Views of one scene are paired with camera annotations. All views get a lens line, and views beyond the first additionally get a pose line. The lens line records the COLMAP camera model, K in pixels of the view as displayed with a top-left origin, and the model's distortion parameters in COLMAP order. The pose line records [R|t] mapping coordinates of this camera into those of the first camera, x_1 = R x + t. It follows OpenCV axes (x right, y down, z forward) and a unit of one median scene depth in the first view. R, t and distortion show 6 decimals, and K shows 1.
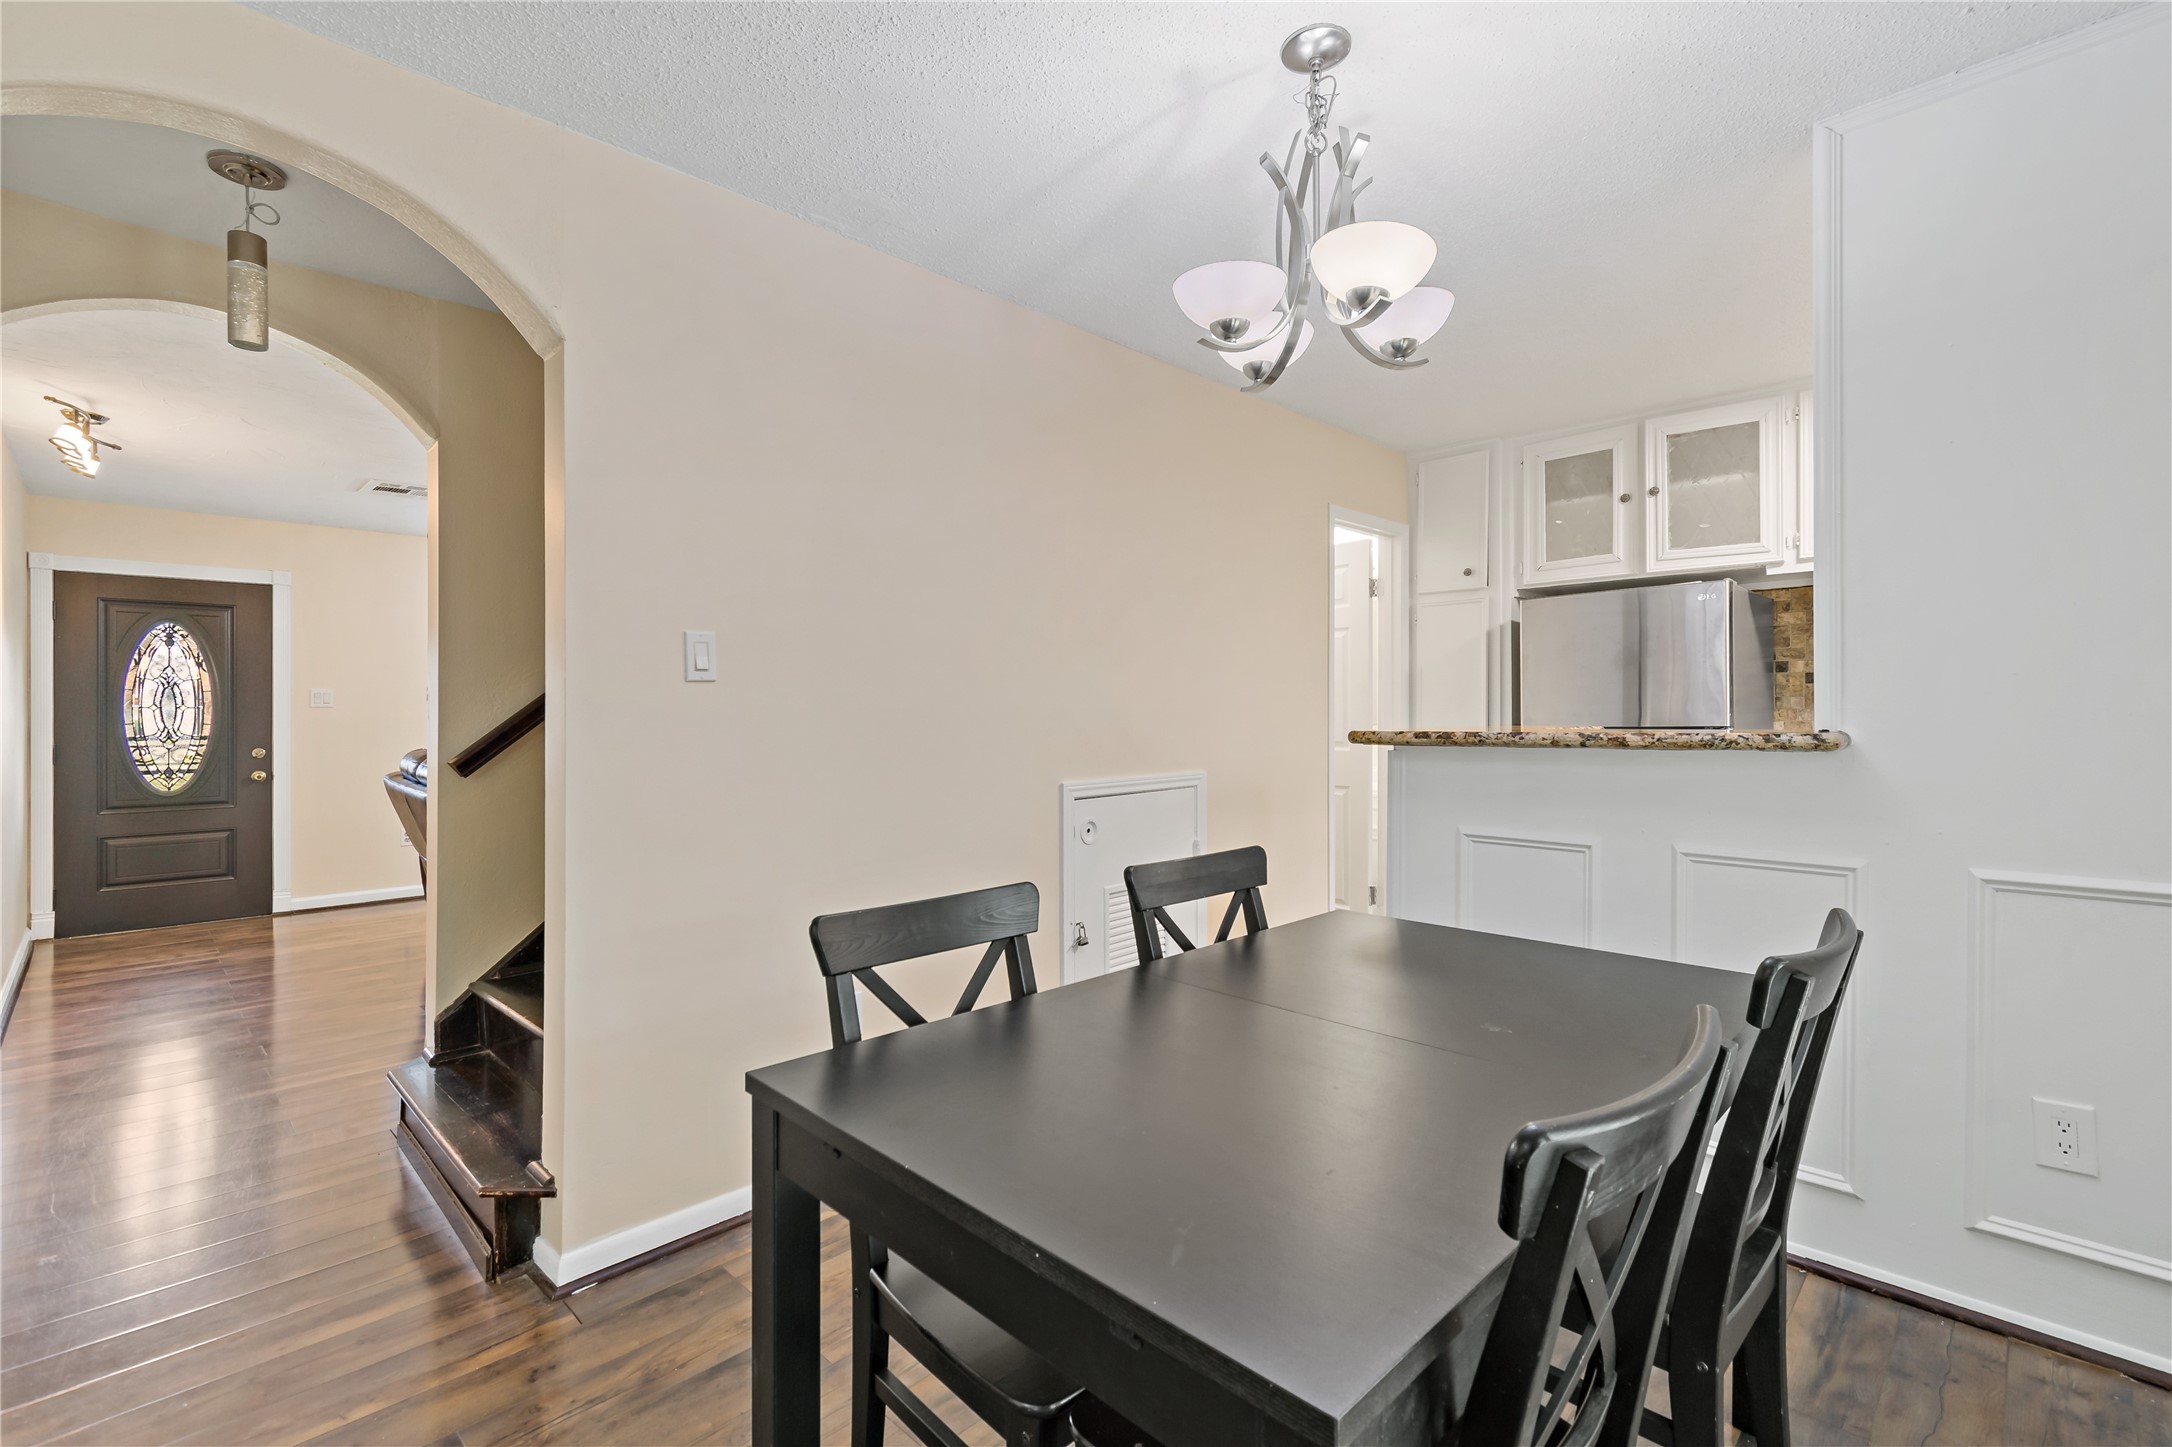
lens RADIAL K [[971.3, 0, 1089.3], [0, 971.3, 720.4], [0, 0, 1]] dist [0.001033, 0.000221]
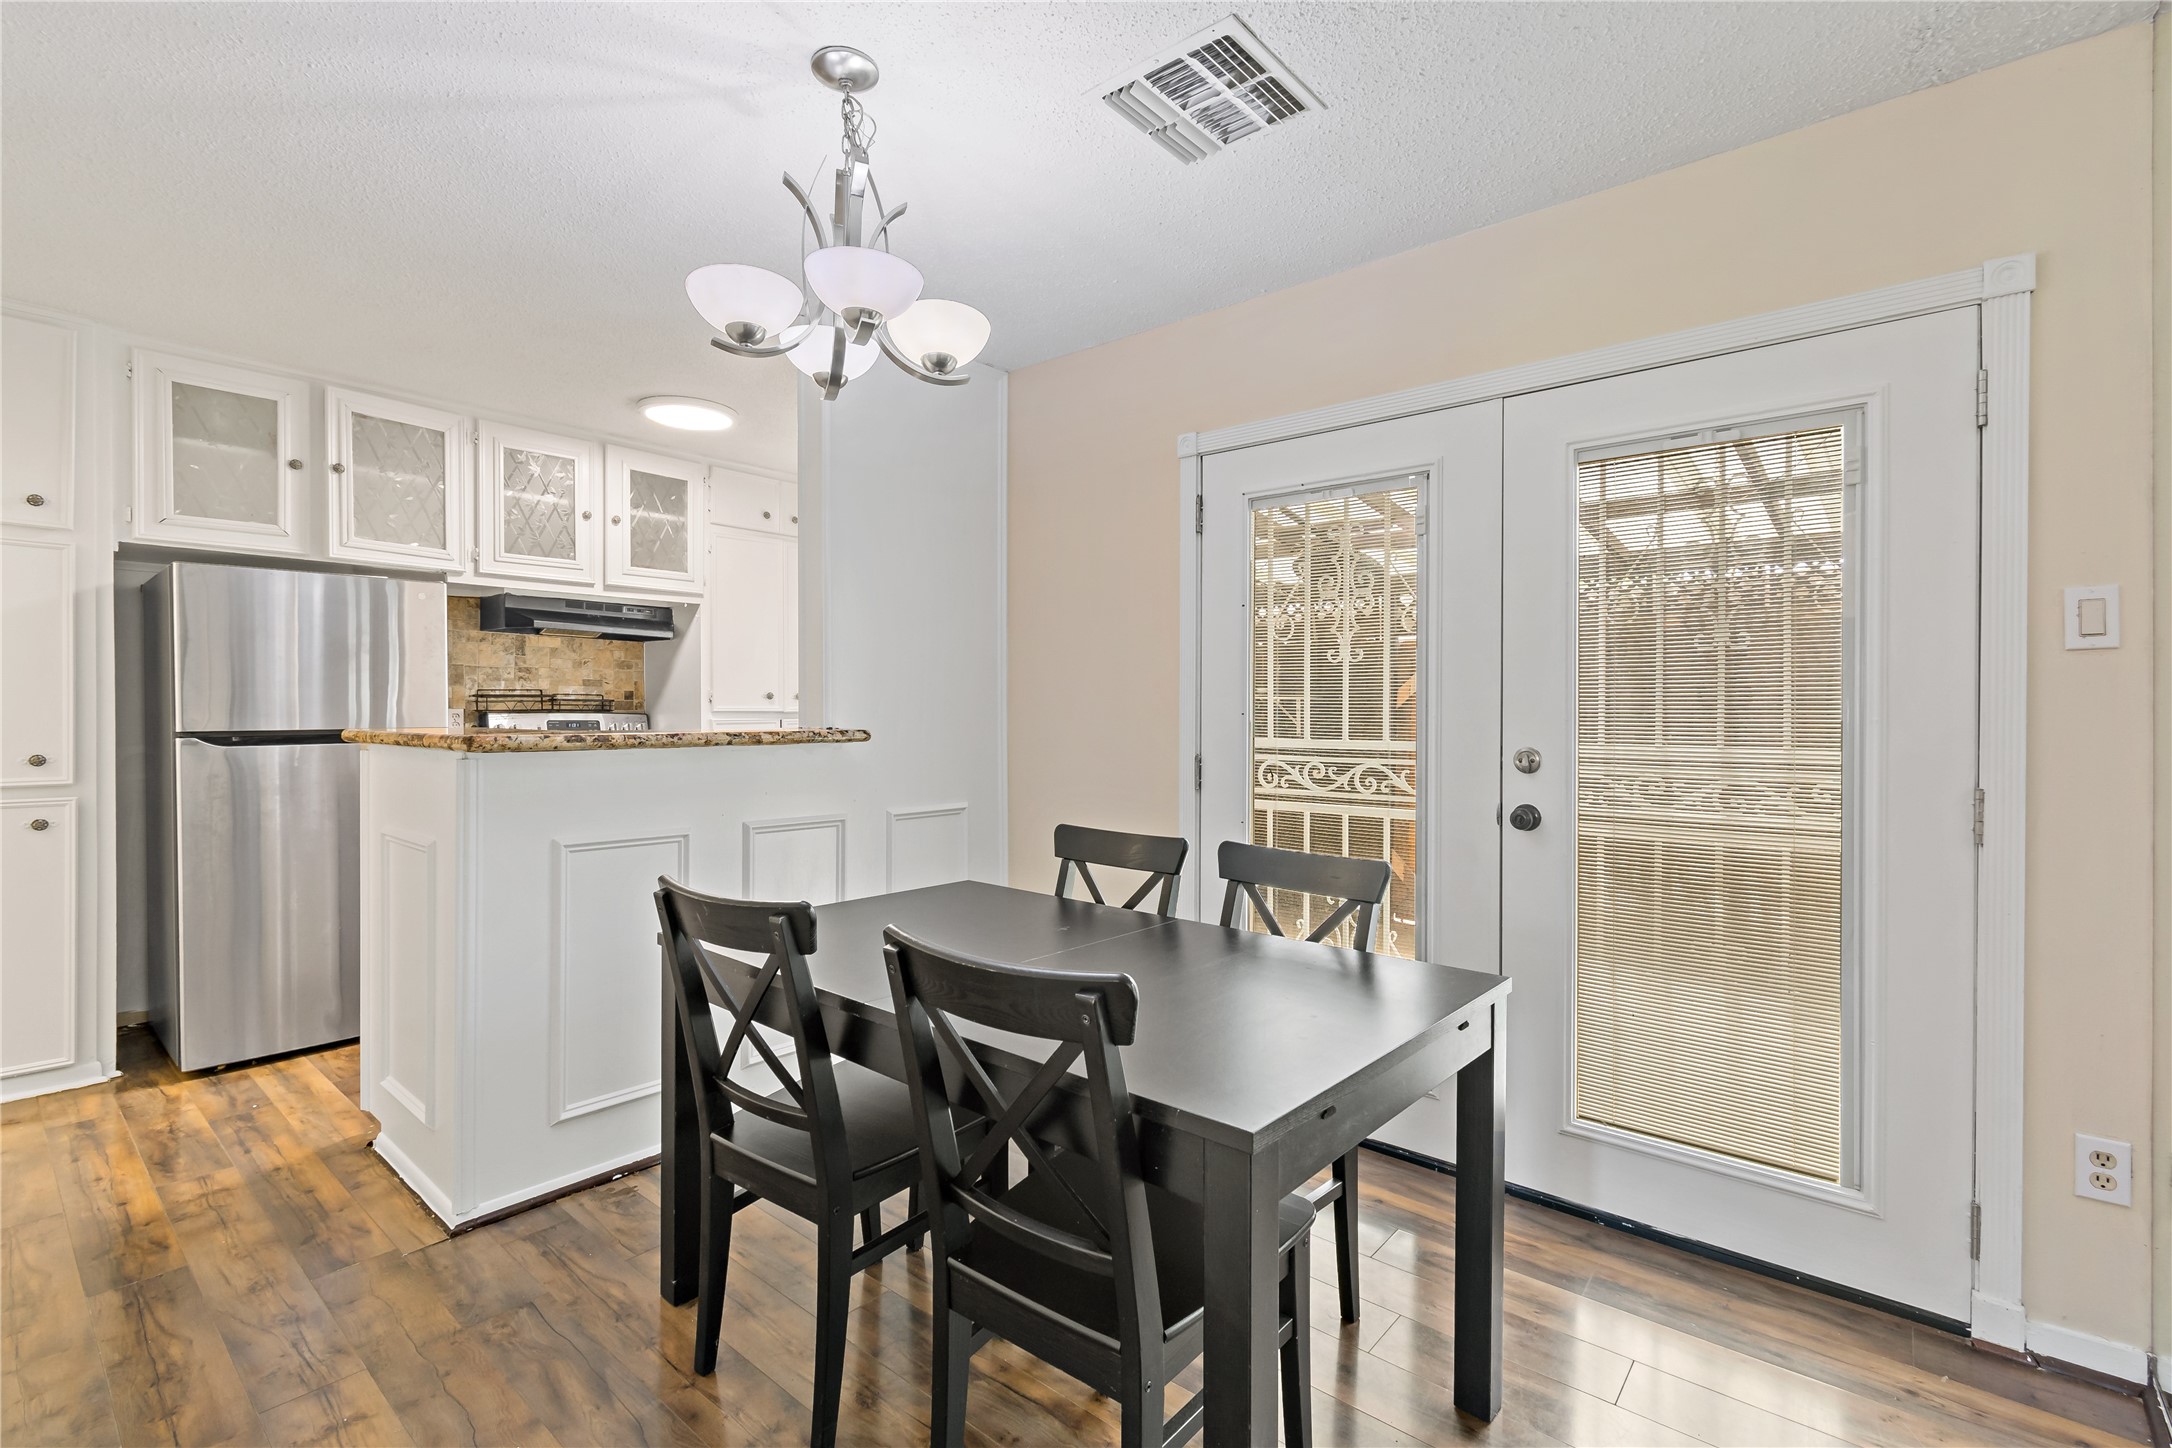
lens RADIAL K [[971.3, 0, 1089.3], [0, 971.3, 720.9], [0, 0, 1]] dist [0.001033, 0.000221]
pose [[-0.092615, -0.002764, 0.995698, -0.384240], [0.005094, 0.999982, 0.003250, -0.001028], [-0.995689, 0.005373, -0.092599, 0.394640]]
